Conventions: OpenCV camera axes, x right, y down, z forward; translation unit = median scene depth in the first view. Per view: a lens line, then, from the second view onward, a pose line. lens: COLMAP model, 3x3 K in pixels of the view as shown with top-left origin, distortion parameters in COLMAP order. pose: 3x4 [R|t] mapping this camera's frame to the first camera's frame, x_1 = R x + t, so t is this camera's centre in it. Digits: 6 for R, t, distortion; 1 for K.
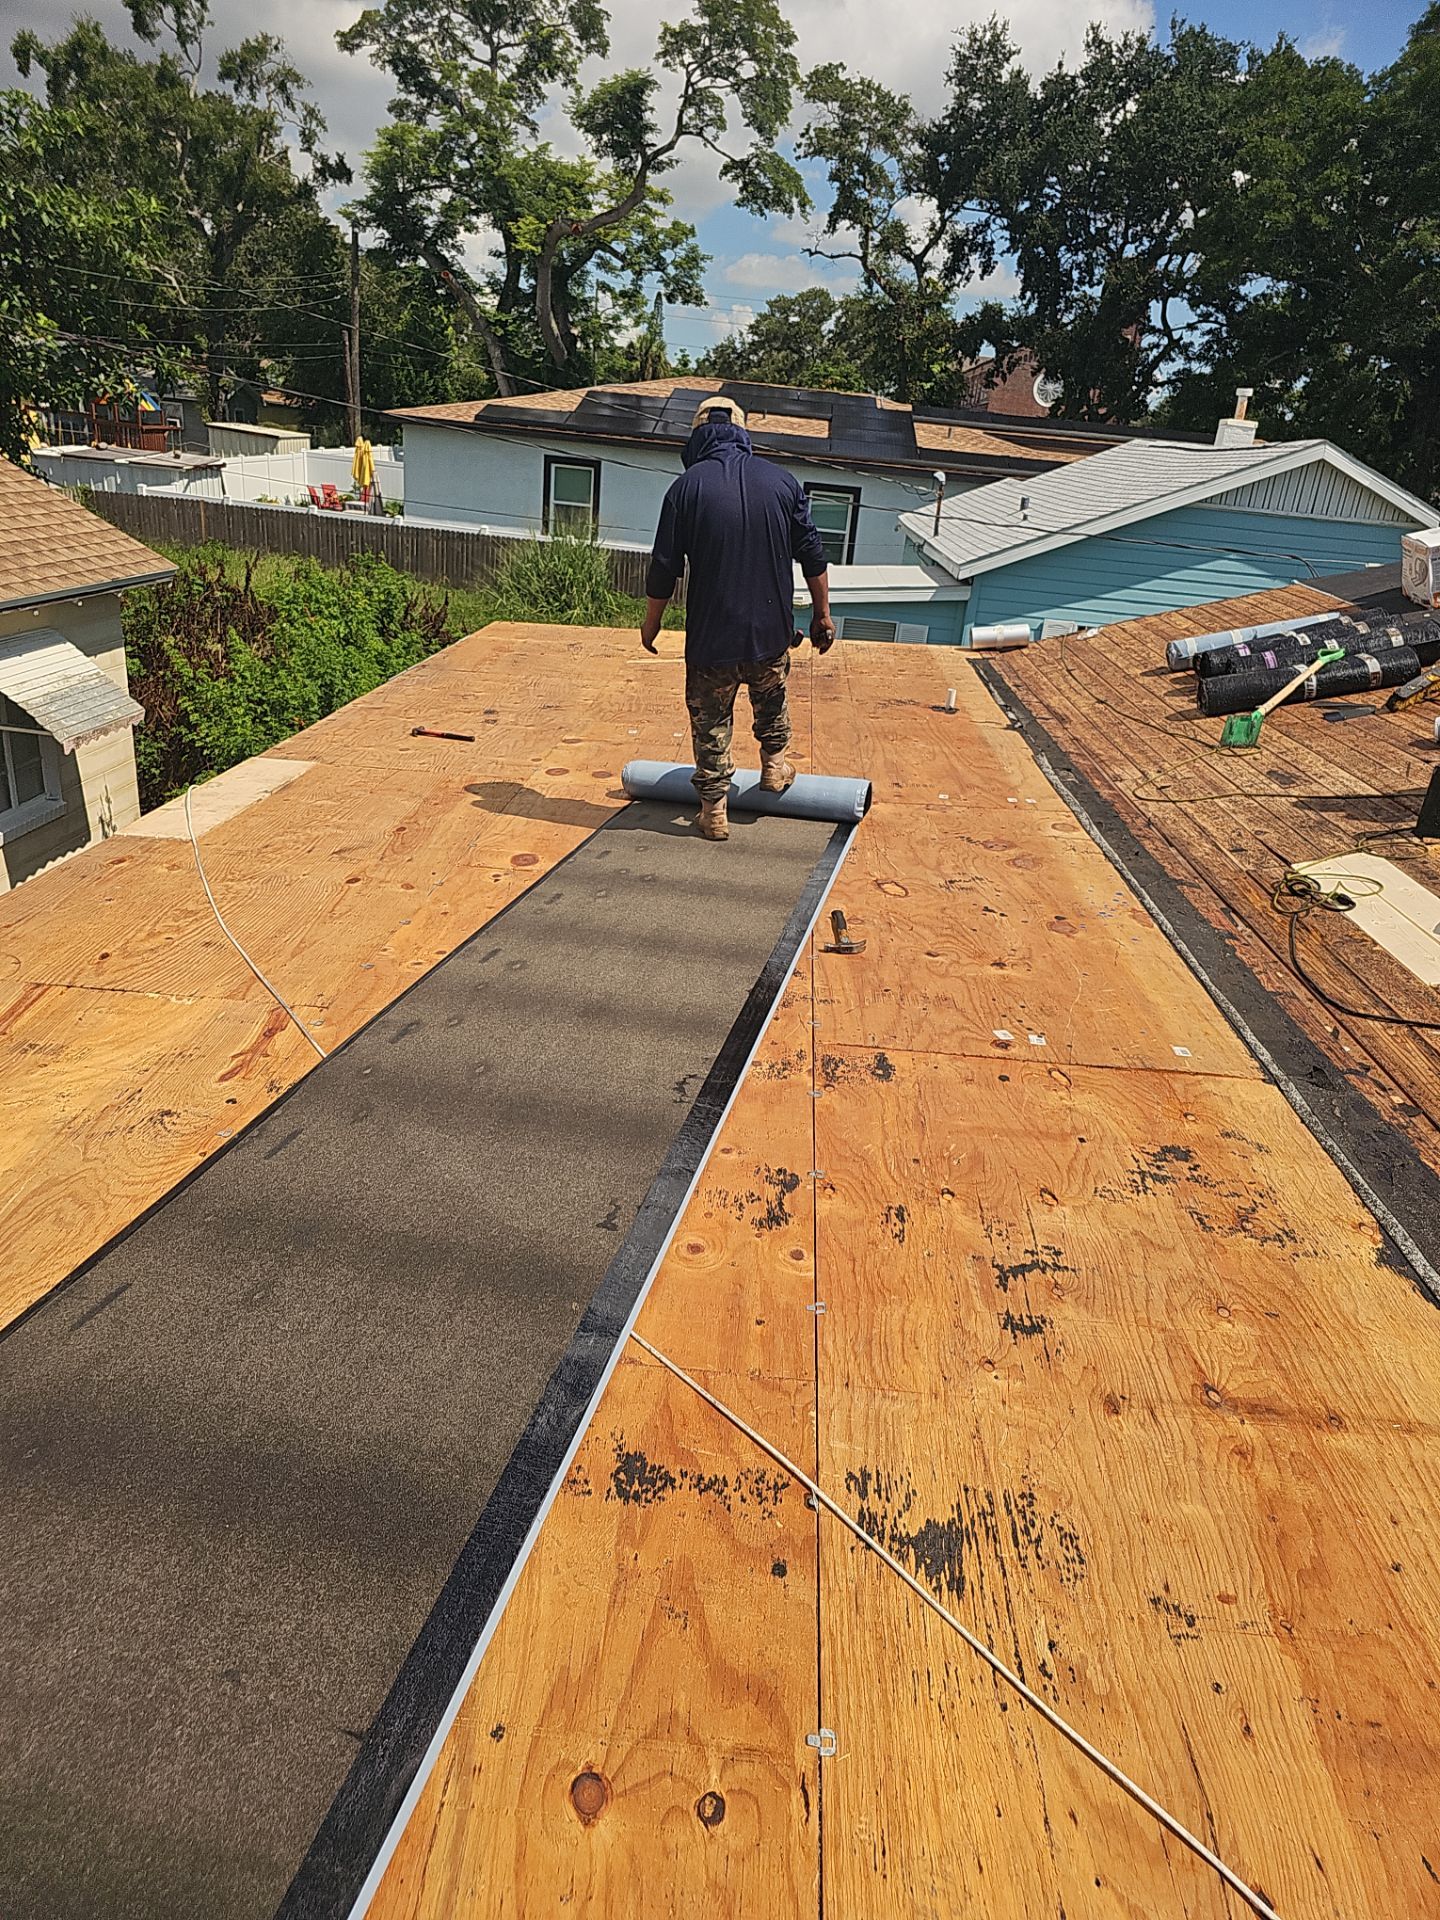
lens RADIAL K [[1312.2, 0, 753.1], [0, 1312.2, 960.8], [0, 0, 1]] dist [0.051062, -0.085061]
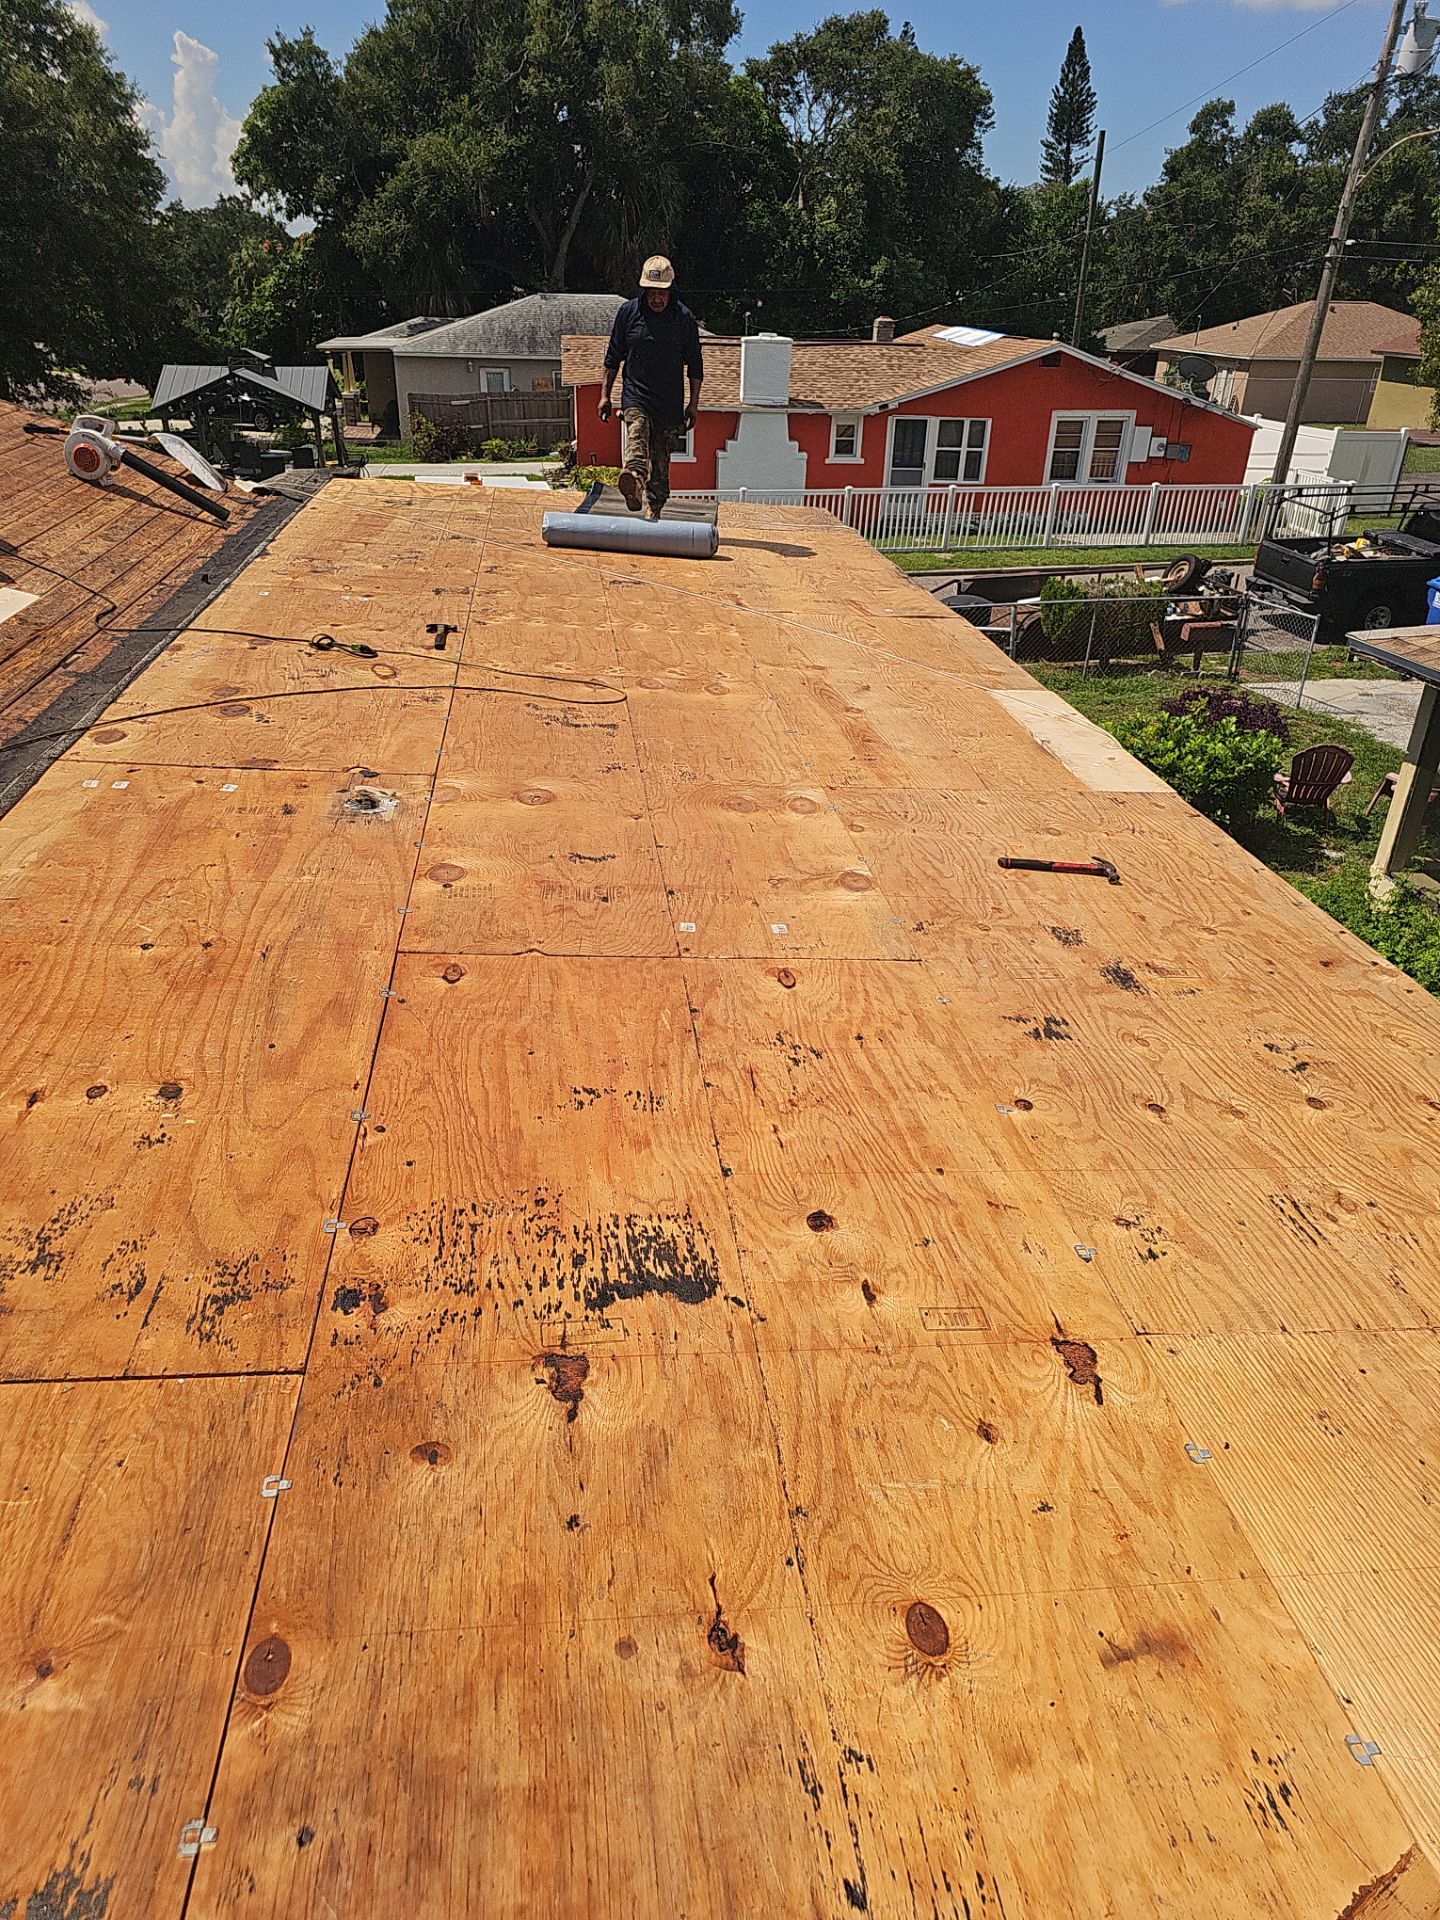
lens RADIAL K [[1308.0, 0, 725.6], [0, 1308.0, 1008.8], [0, 0, 1]] dist [0.059322, -0.044228]
pose [[-0.980478, -0.023074, -0.195269, 0.027006], [-0.164510, 0.640200, 0.750387, -0.642732], [0.107697, 0.767862, -0.631498, 1.646357]]
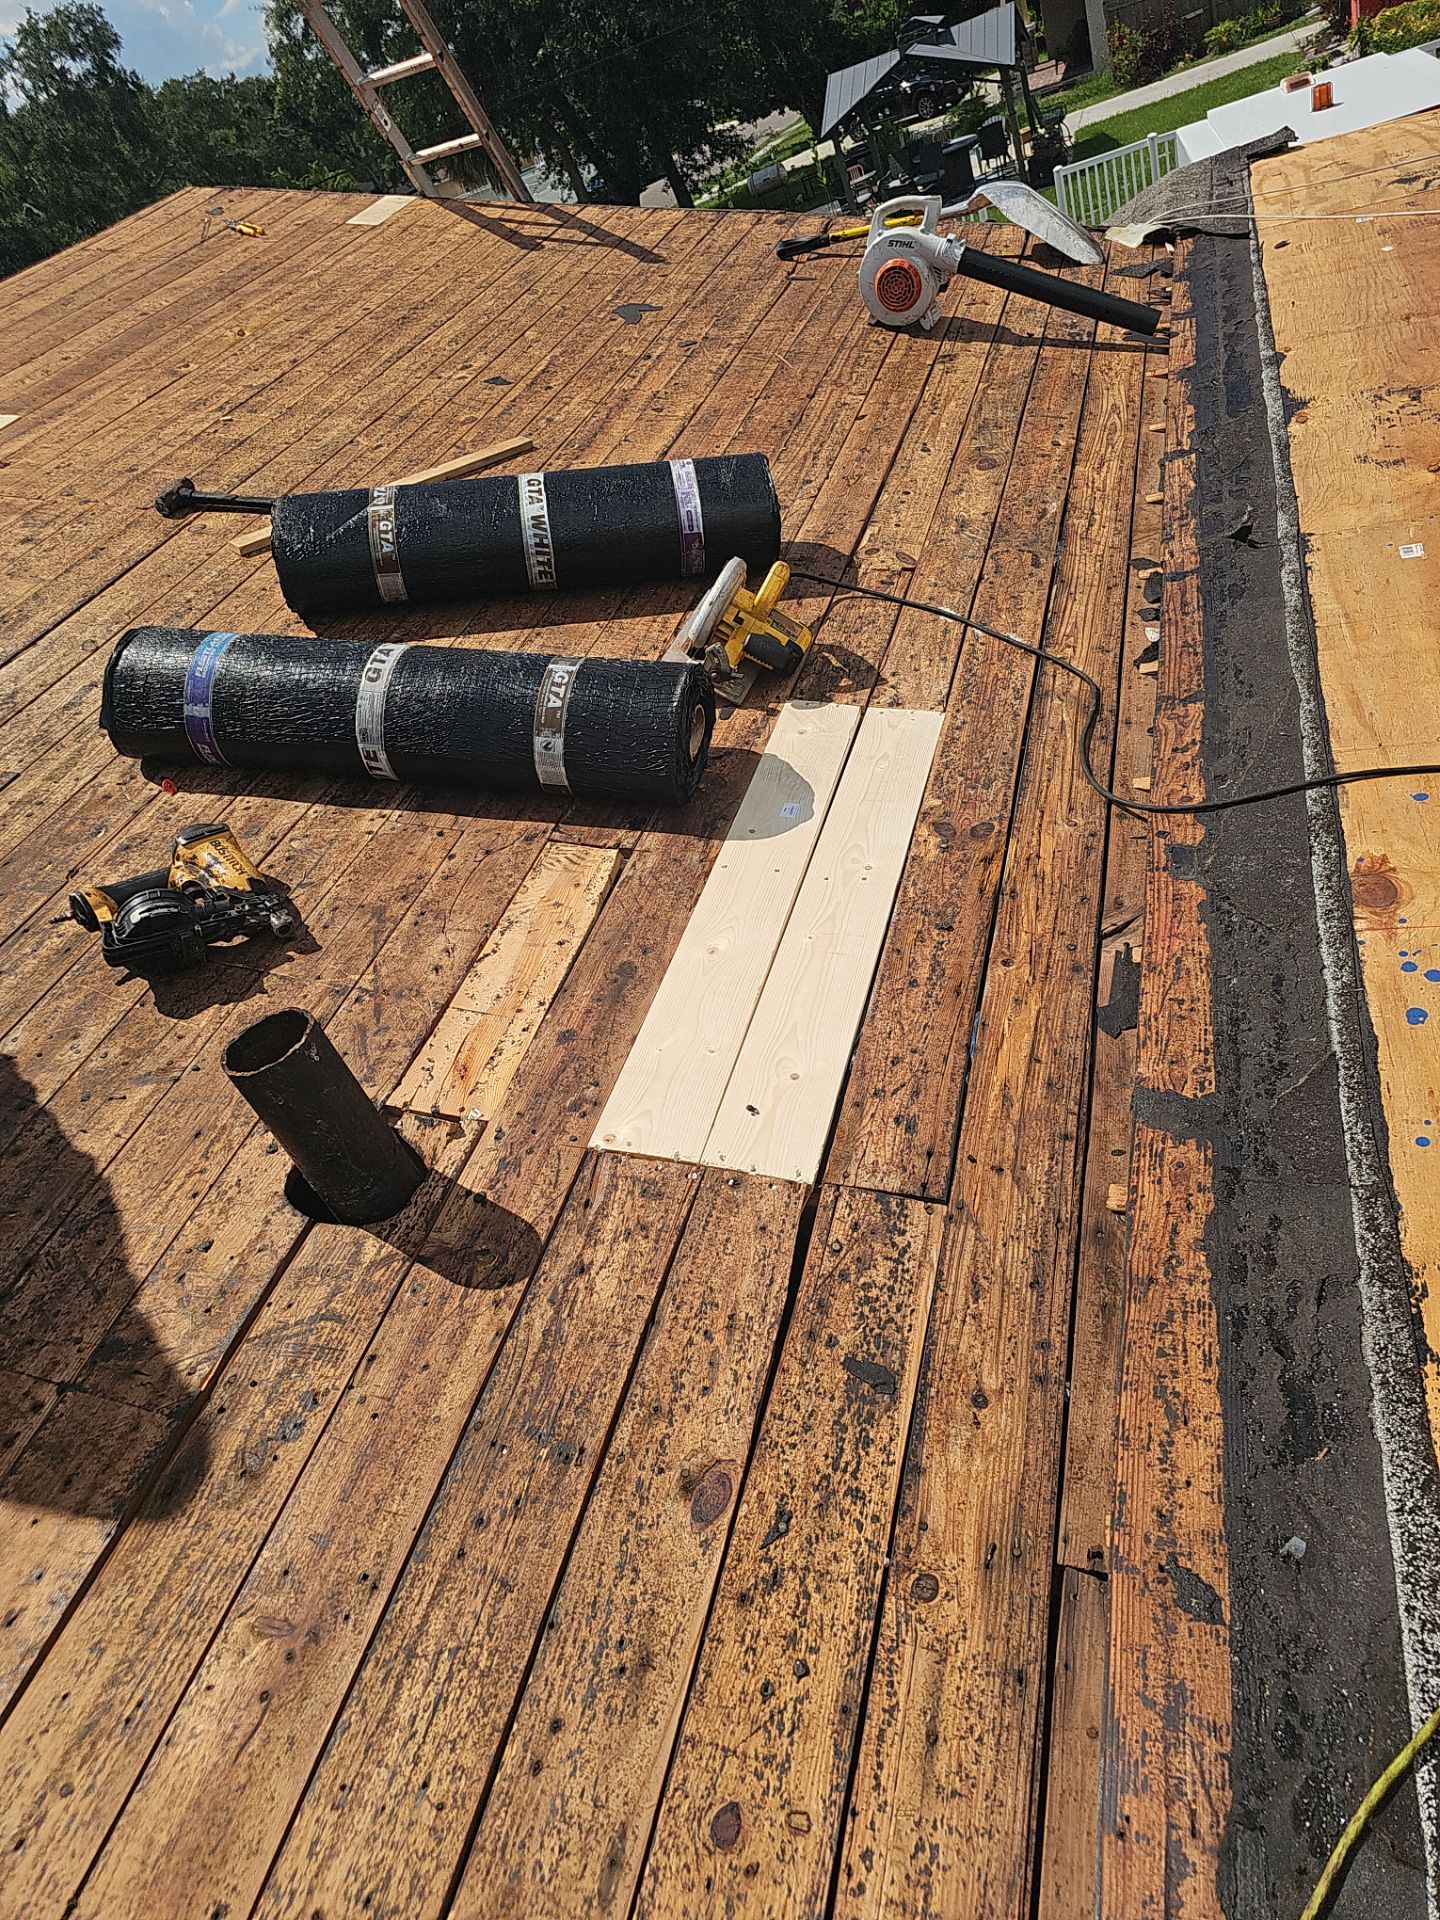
lens RADIAL K [[1308.0, 0, 725.6], [0, 1308.0, 1008.8], [0, 0, 1]] dist [0.059322, -0.044228]
pose [[-0.949796, 0.032955, 0.311129, 0.288732], [0.289596, 0.468968, 0.834388, -0.335480], [-0.118412, 0.882600, -0.454968, 0.995572]]
